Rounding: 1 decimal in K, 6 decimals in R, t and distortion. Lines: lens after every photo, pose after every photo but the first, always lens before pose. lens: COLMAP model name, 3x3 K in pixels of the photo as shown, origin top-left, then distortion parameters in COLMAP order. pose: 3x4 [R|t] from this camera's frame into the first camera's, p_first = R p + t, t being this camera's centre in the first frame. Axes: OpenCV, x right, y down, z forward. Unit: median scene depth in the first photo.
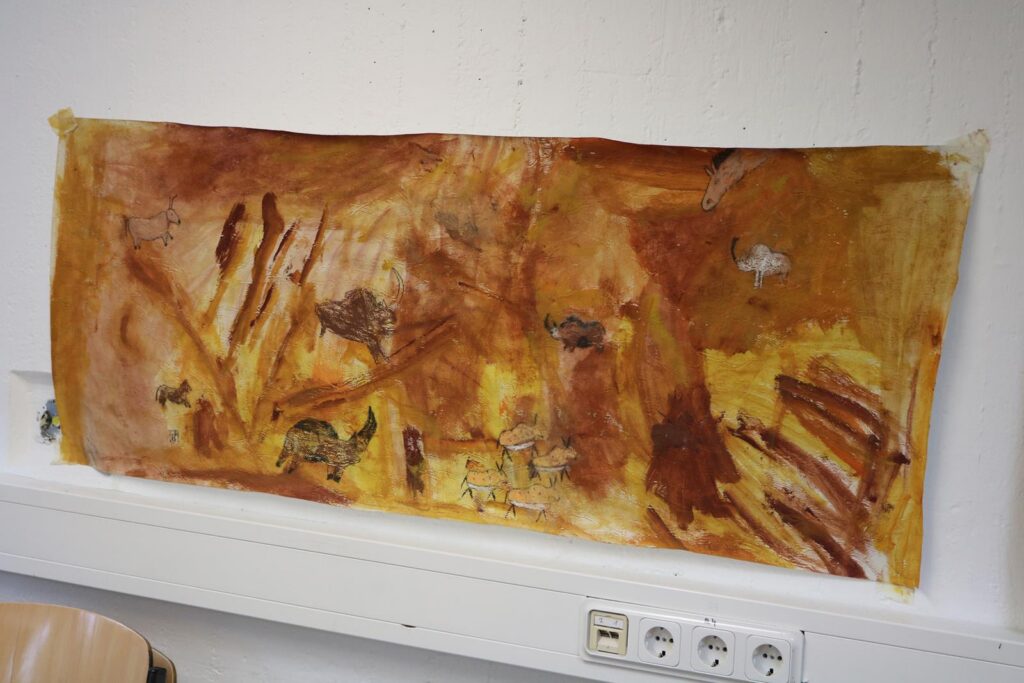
lens RADIAL K [[1848.4, 0, 512.0], [0, 1848.4, 341.5], [0, 0, 1]] dist [-0.010271, 0.042706]
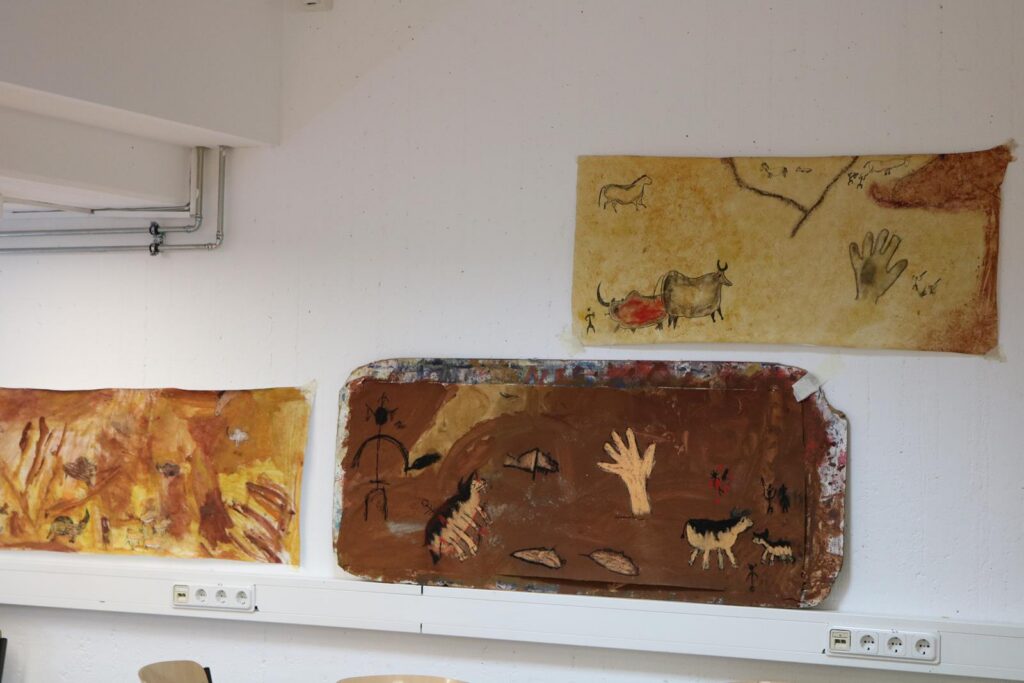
lens RADIAL K [[1848.4, 0, 512.0], [0, 1848.4, 341.5], [0, 0, 1]] dist [-0.010271, 0.042706]
pose [[0.997872, -0.034679, 0.055220, 0.347259], [0.041356, 0.991325, -0.124761, 0.145332], [-0.050414, 0.126779, 0.990649, -1.384818]]
